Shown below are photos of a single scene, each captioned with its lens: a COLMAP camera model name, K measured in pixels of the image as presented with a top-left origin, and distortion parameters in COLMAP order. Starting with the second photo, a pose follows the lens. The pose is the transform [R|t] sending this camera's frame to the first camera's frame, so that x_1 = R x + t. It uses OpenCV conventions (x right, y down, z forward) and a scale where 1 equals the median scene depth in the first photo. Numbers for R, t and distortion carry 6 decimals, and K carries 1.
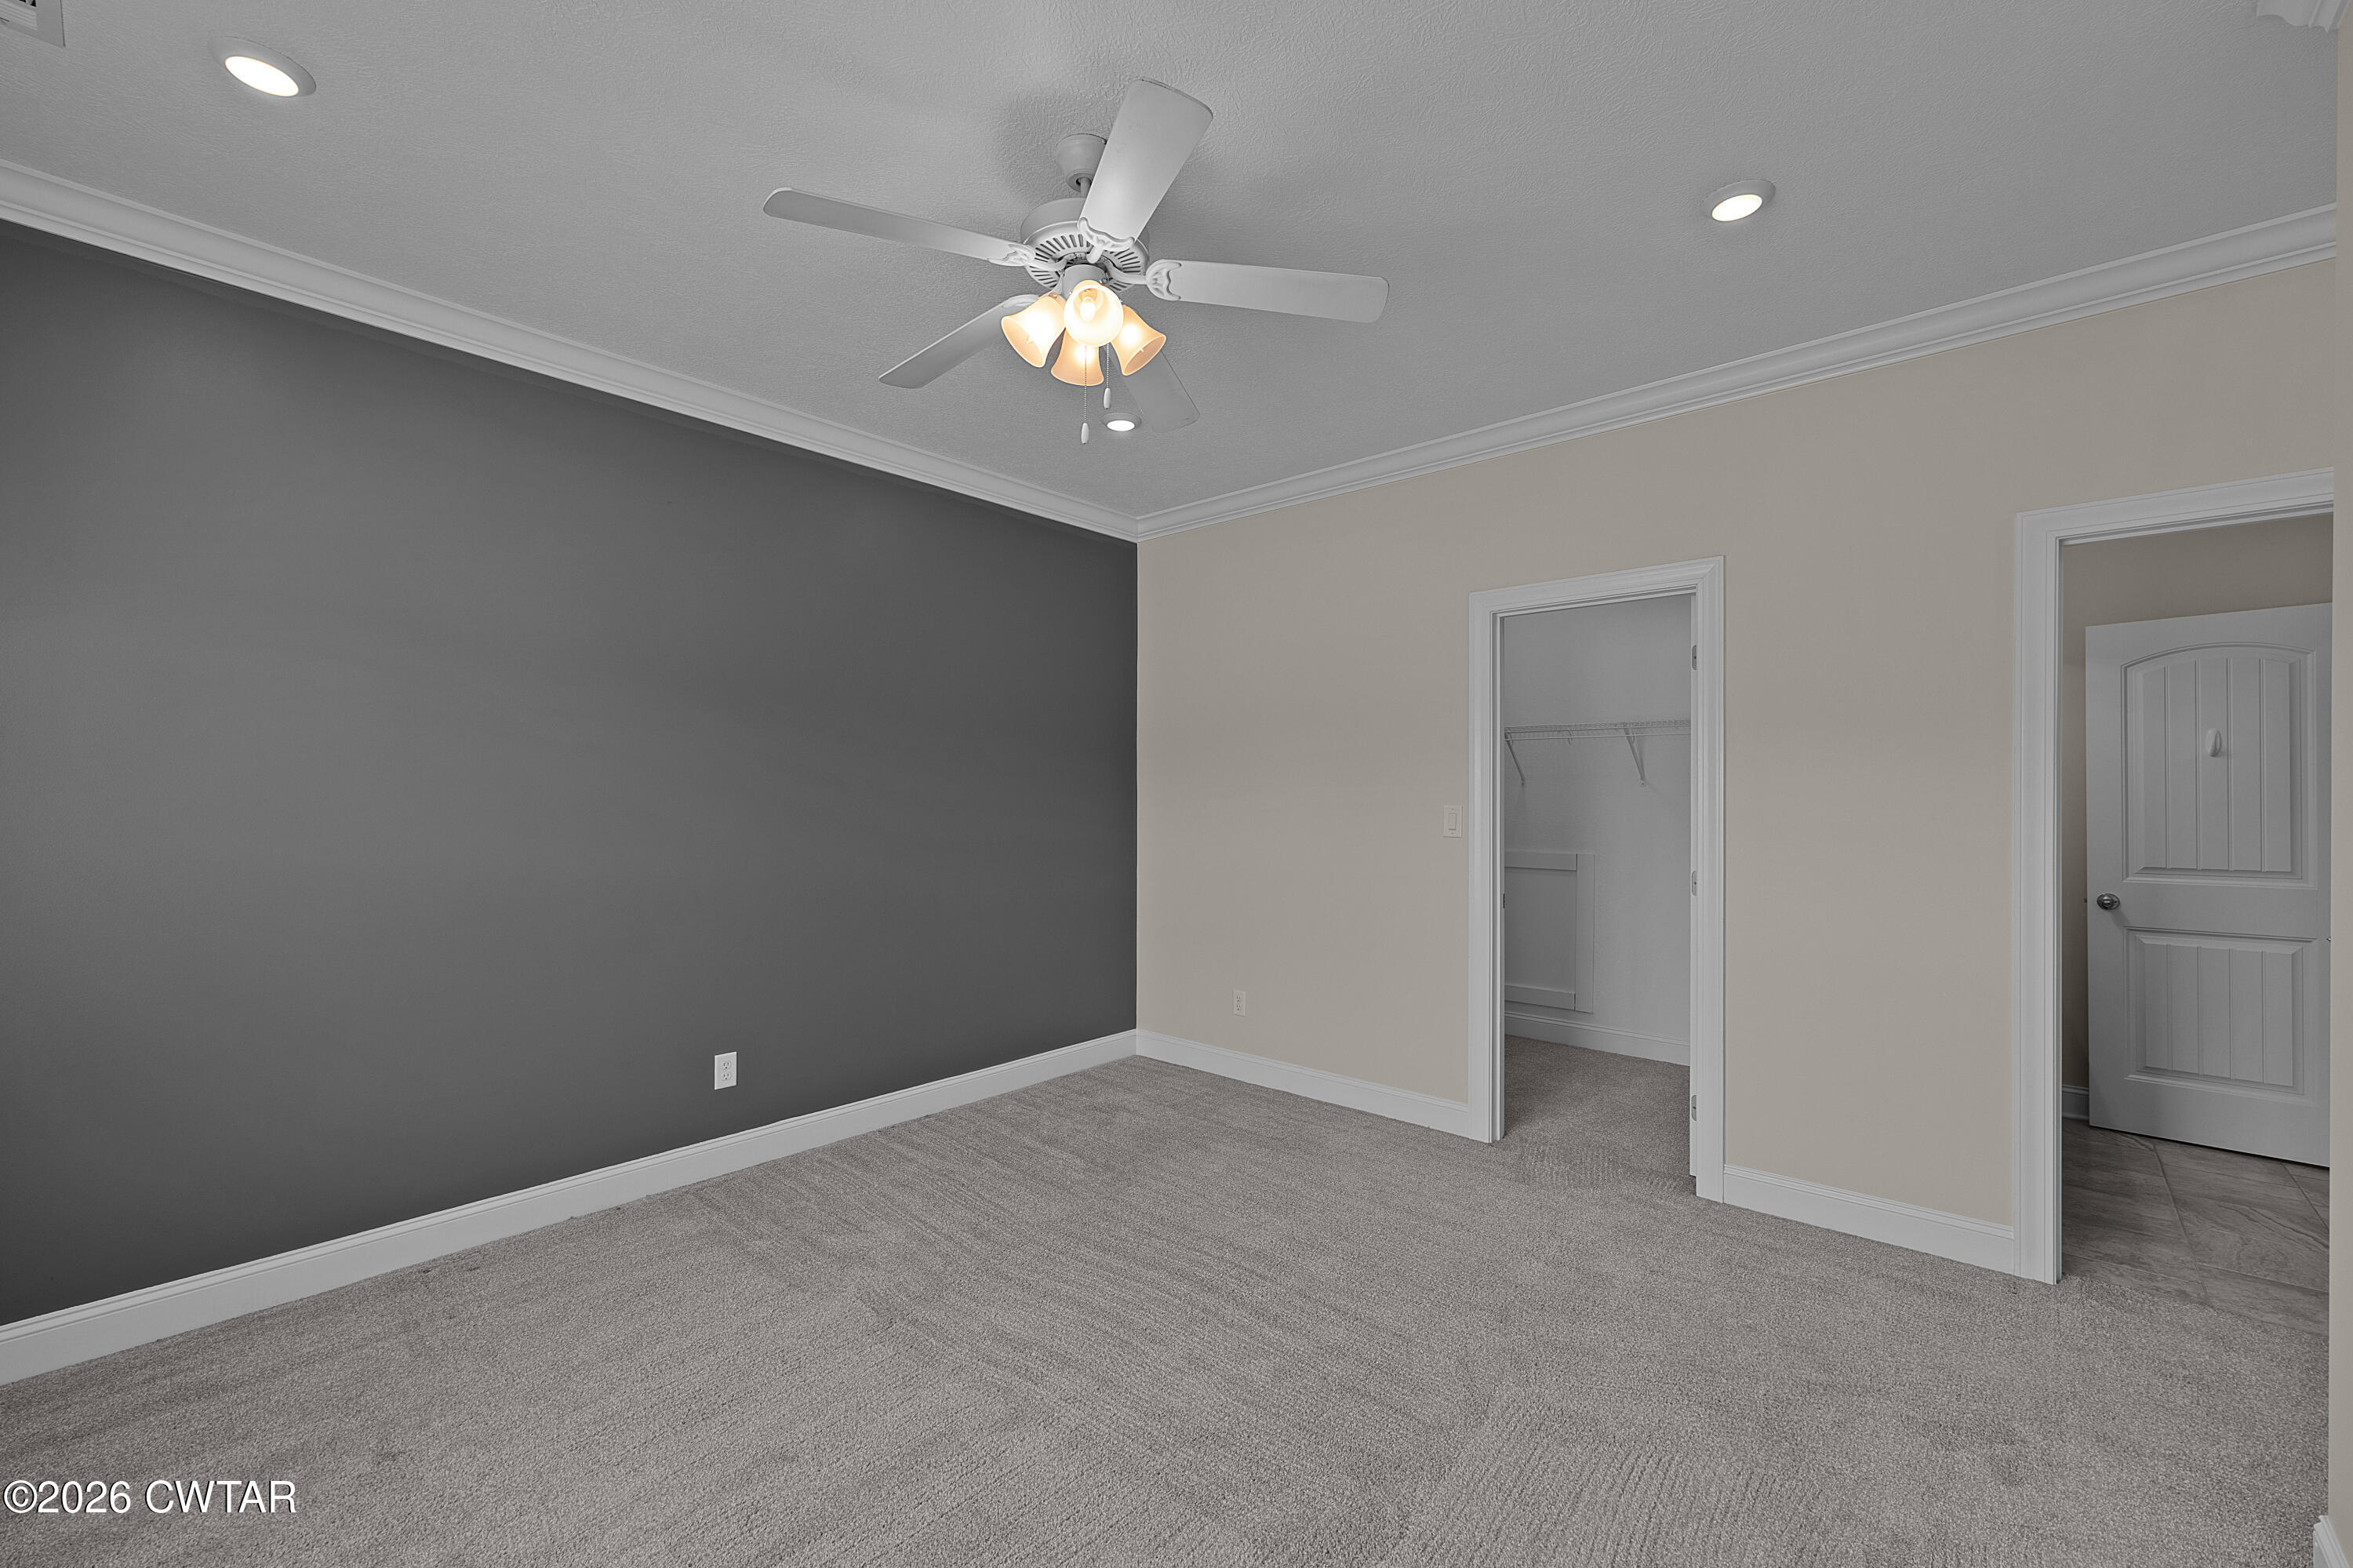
lens RADIAL K [[964.0, 0, 1177.6], [0, 964.0, 785.2], [0, 0, 1]] dist [0.001265, 0.000403]
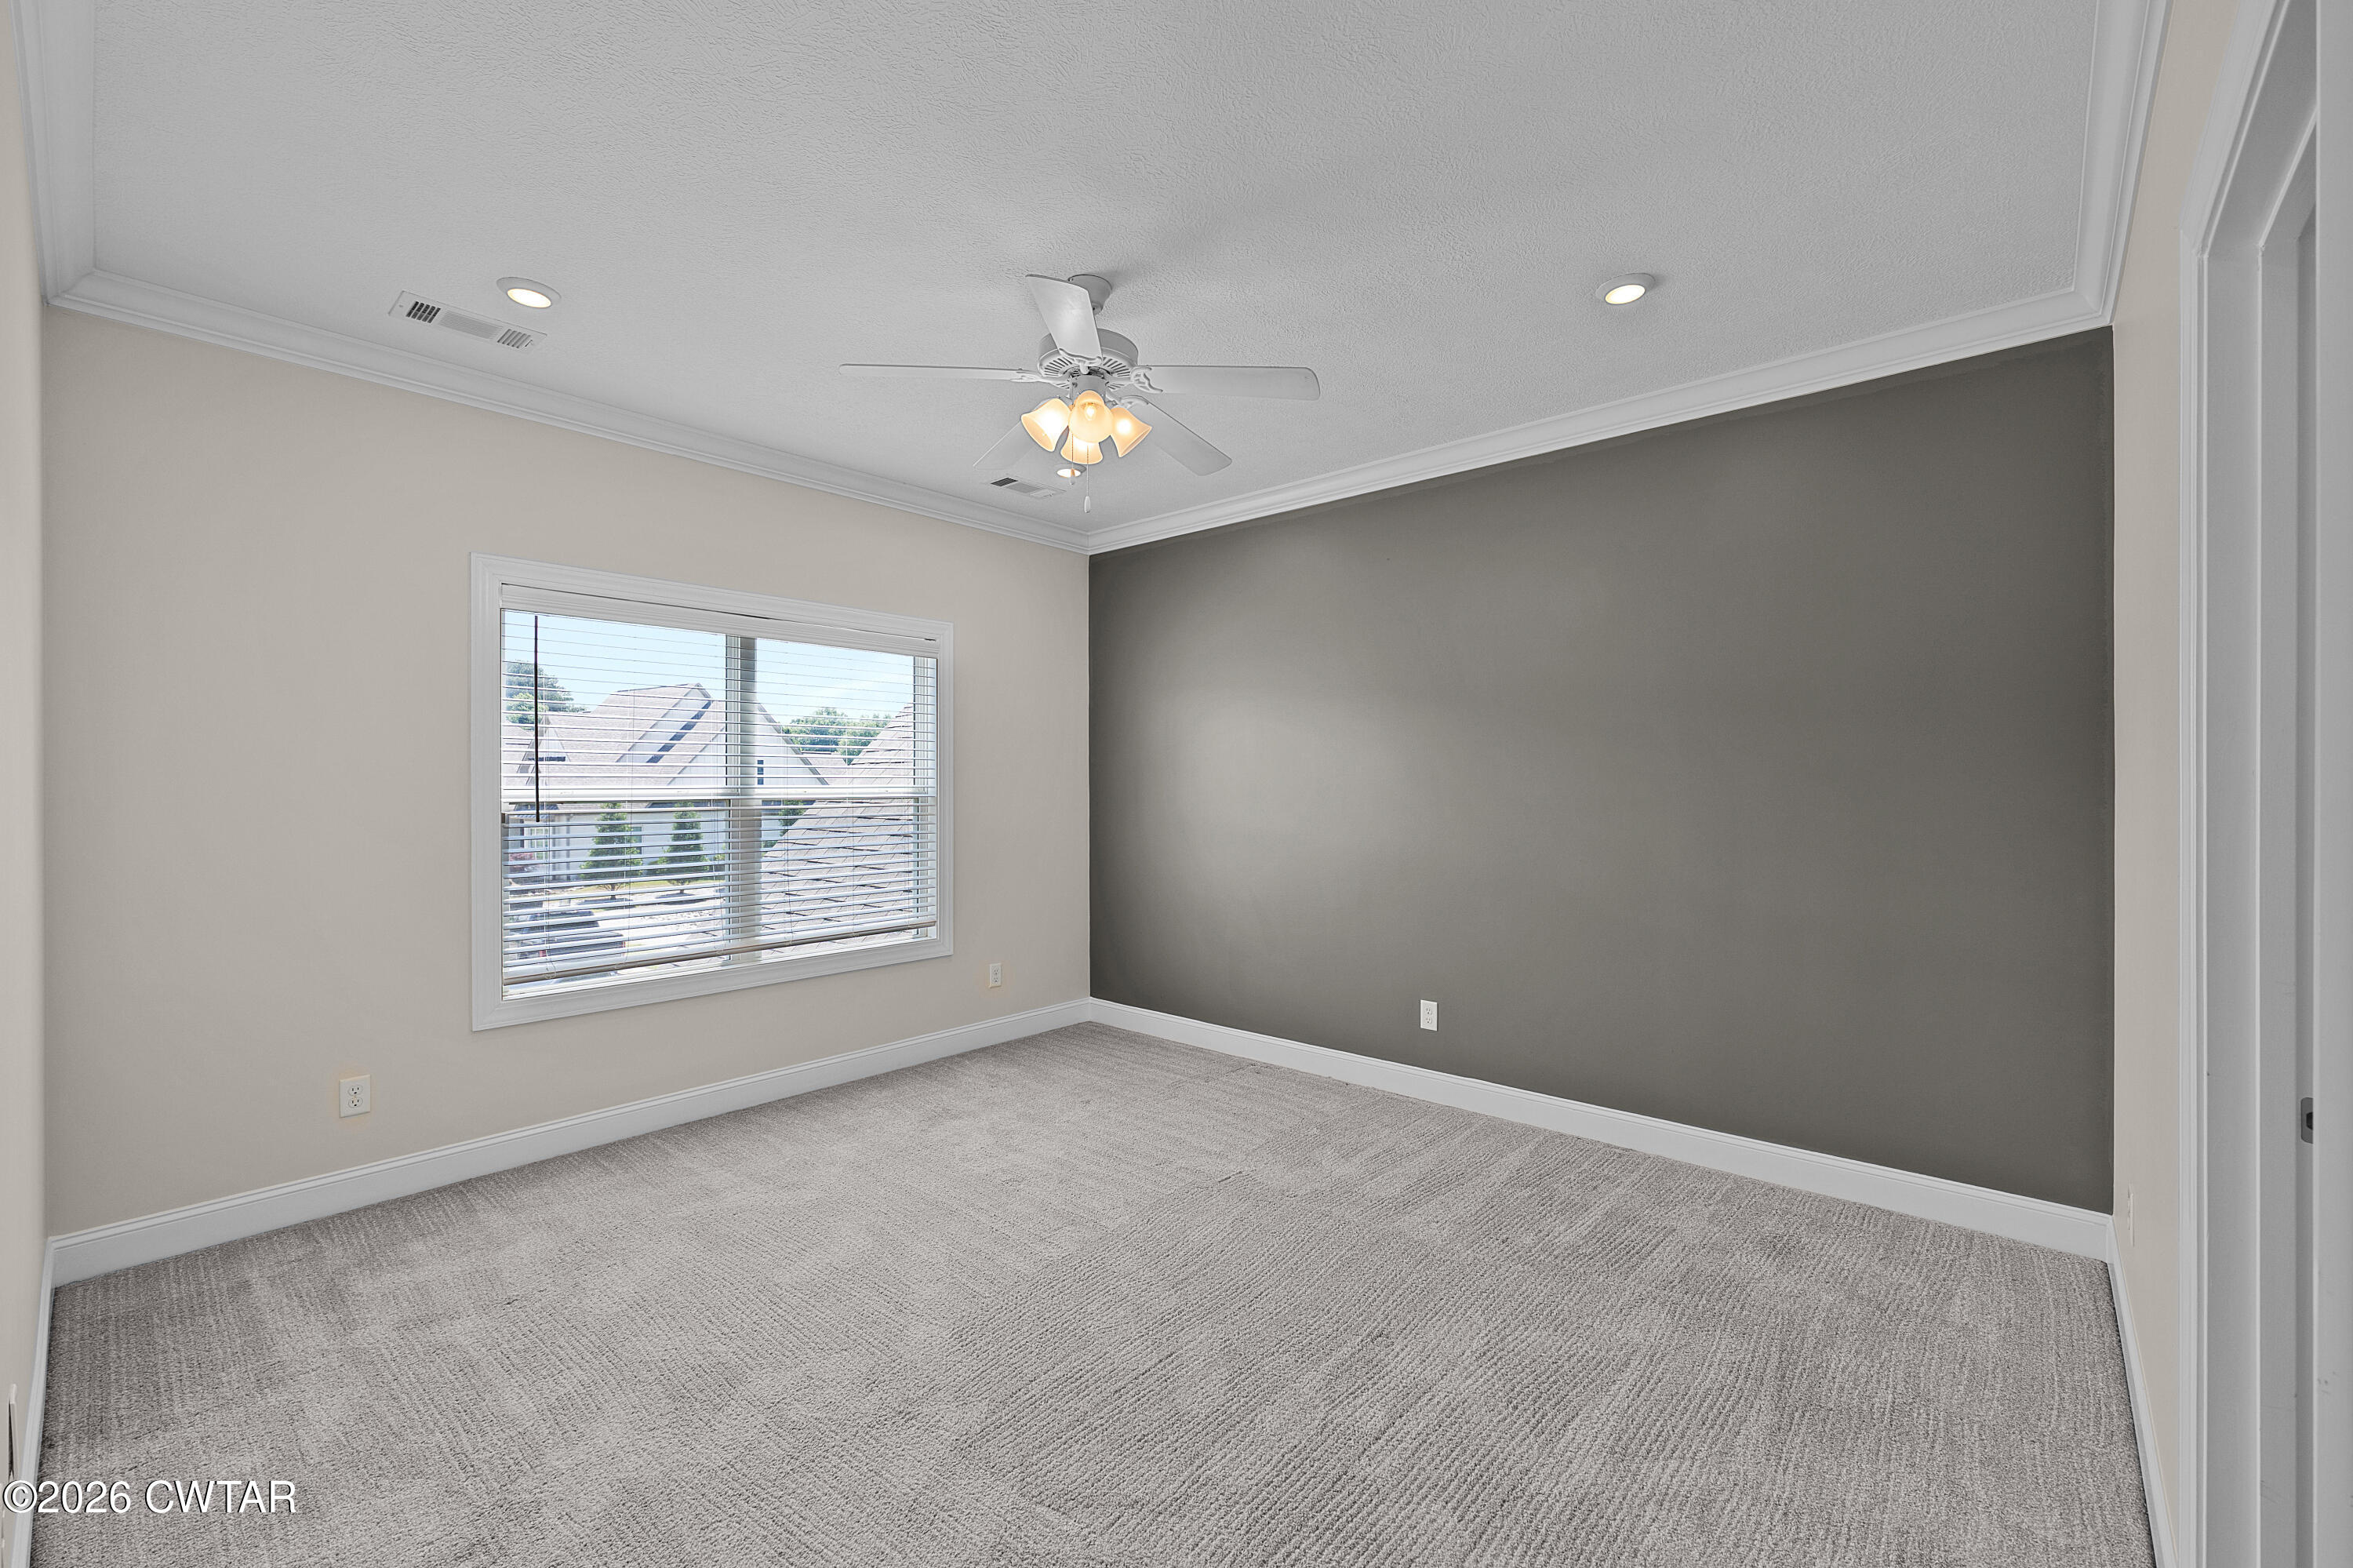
lens RADIAL K [[964.0, 0, 1177.6], [0, 964.0, 785.0], [0, 0, 1]] dist [0.001265, 0.000403]
pose [[0.016459, 0.010203, -0.999812, 0.688912], [0.008957, 0.999906, 0.010351, -0.003154], [0.999824, -0.009126, 0.016366, 0.648560]]
